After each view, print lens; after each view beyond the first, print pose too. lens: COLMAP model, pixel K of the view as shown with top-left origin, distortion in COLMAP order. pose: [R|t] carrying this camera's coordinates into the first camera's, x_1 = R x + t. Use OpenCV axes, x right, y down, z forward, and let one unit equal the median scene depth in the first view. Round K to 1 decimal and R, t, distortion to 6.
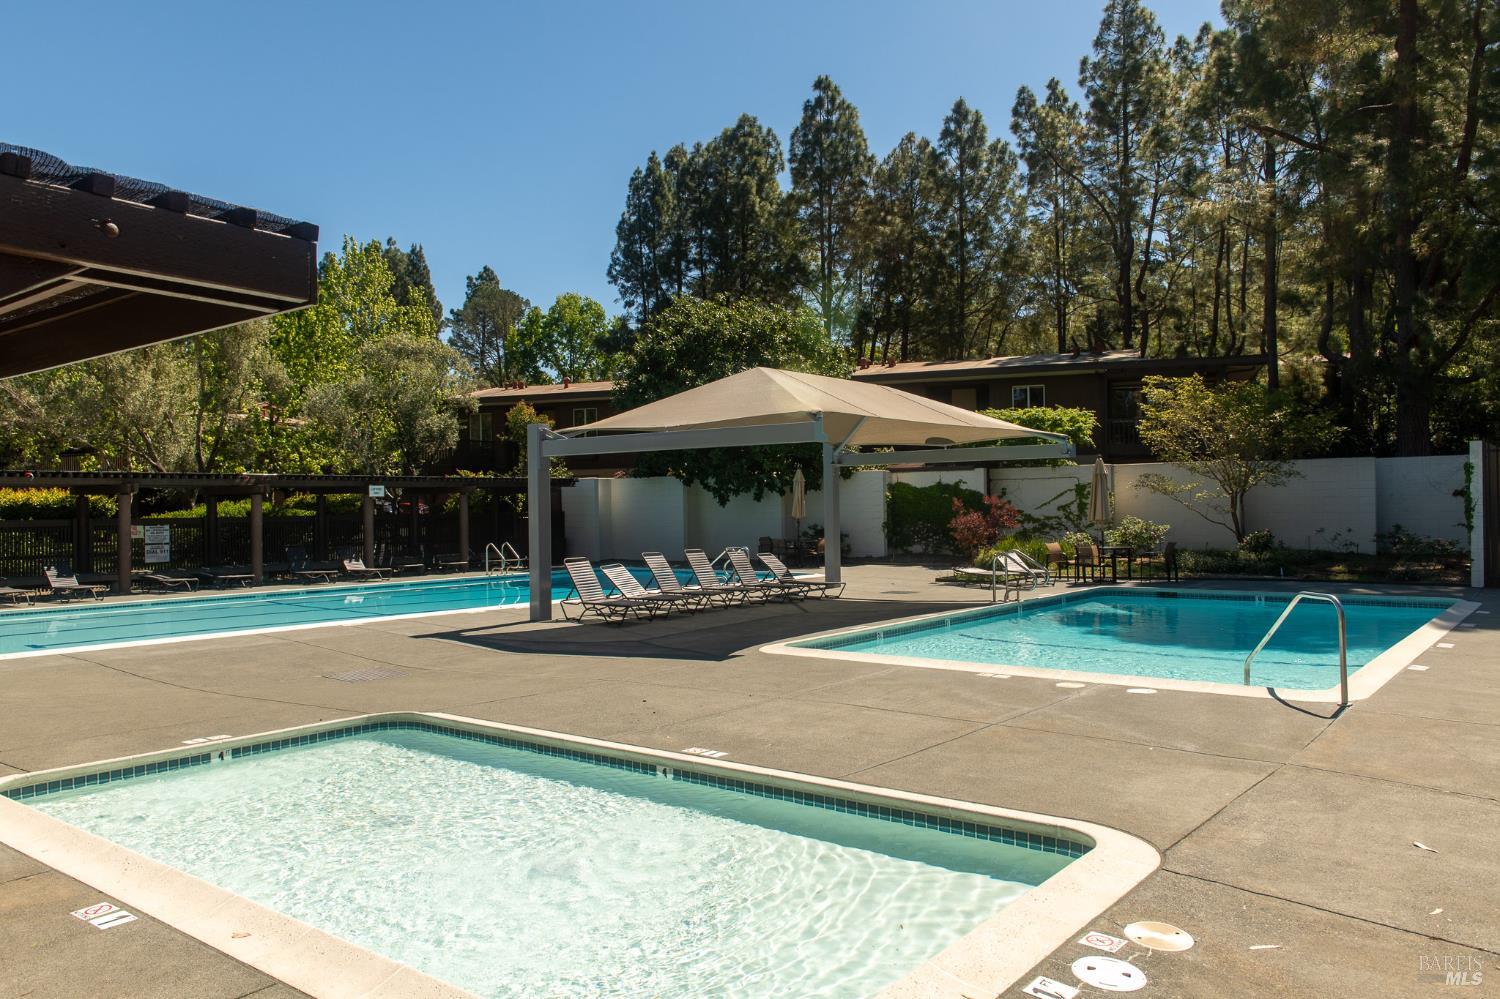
lens RADIAL K [[1086.5, 0, 742.8], [0, 1086.5, 503.6], [0, 0, 1]] dist [0.004717, -0.008840]
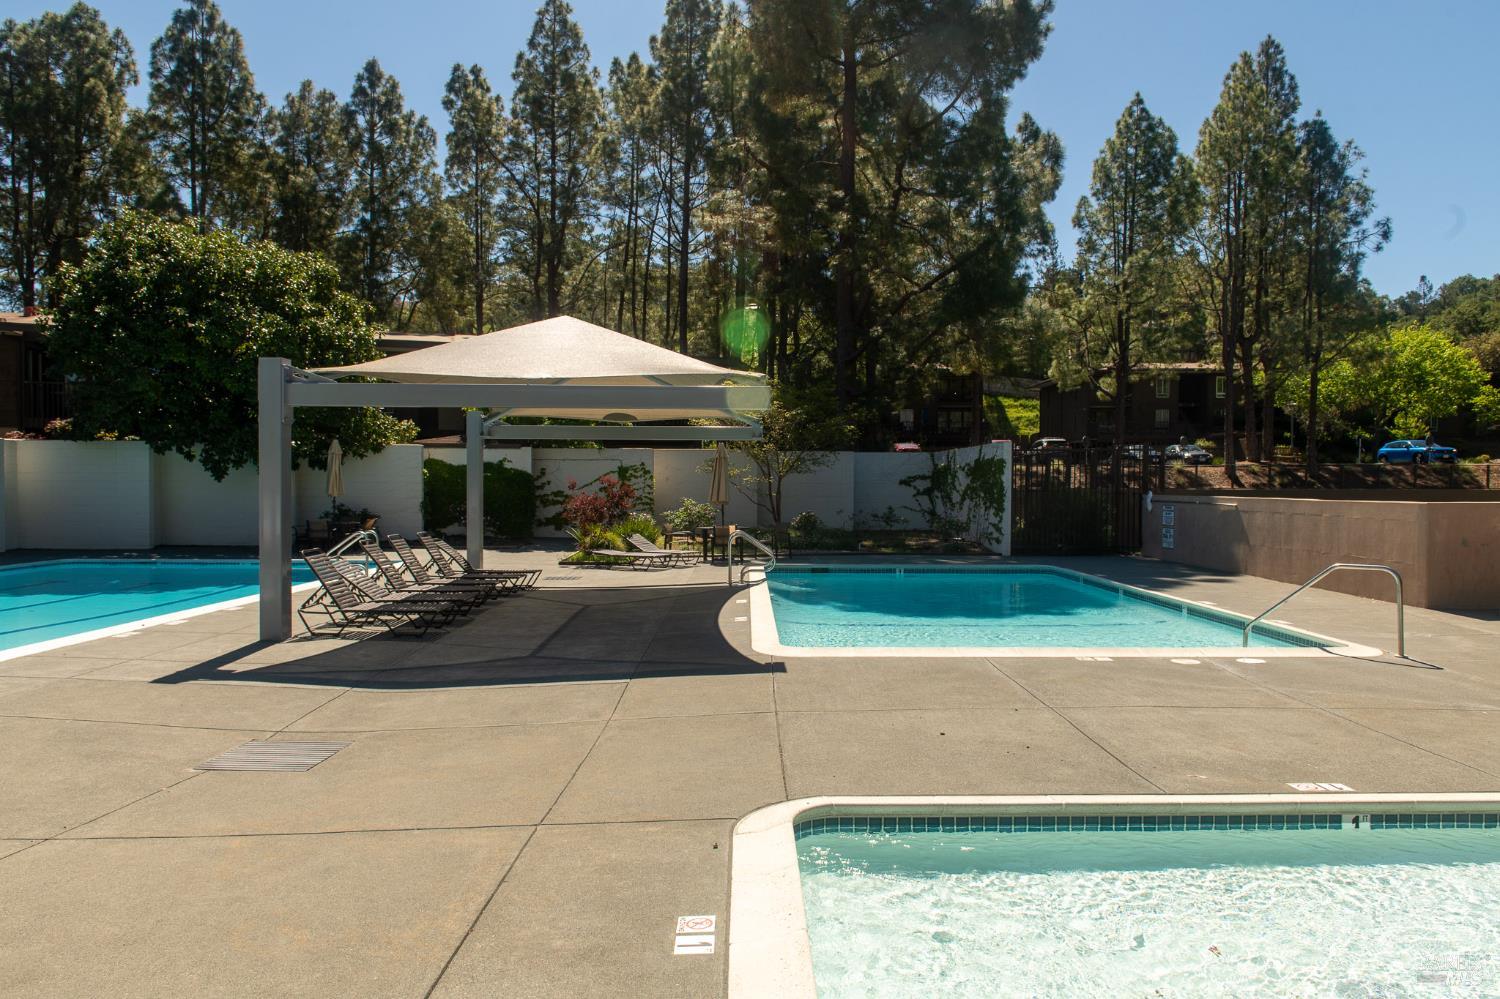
lens RADIAL K [[1020.2, 0, 749.6], [0, 1020.2, 500.7], [0, 0, 1]] dist [0.007276, -0.001736]
pose [[0.773789, 0.008205, 0.633390, -0.109329], [-0.017547, 0.999810, 0.008486, 0.002251], [-0.633200, -0.017681, 0.773786, 0.088696]]
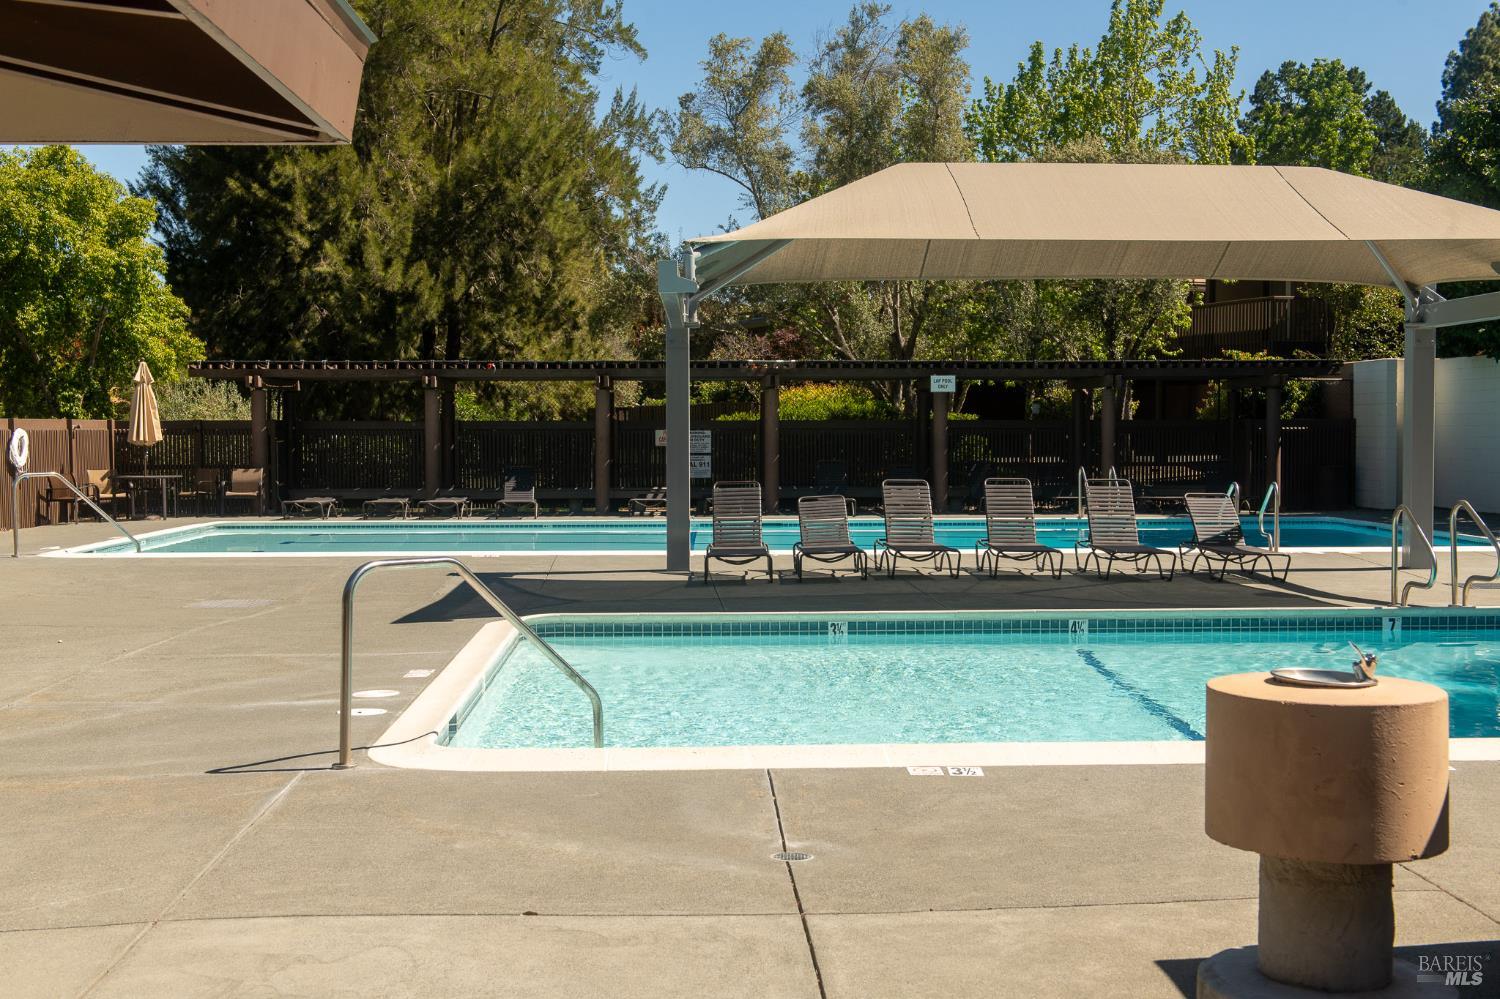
lens RADIAL K [[1809.4, 0, 750.2], [0, 1809.4, 501.3], [0, 0, 1]] dist [-0.000222, 0.000000]
pose [[0.660757, 0.043292, -0.749350, 0.205207], [-0.005556, 0.998590, 0.052791, 0.001243], [0.750579, -0.030719, 0.660066, 0.086509]]
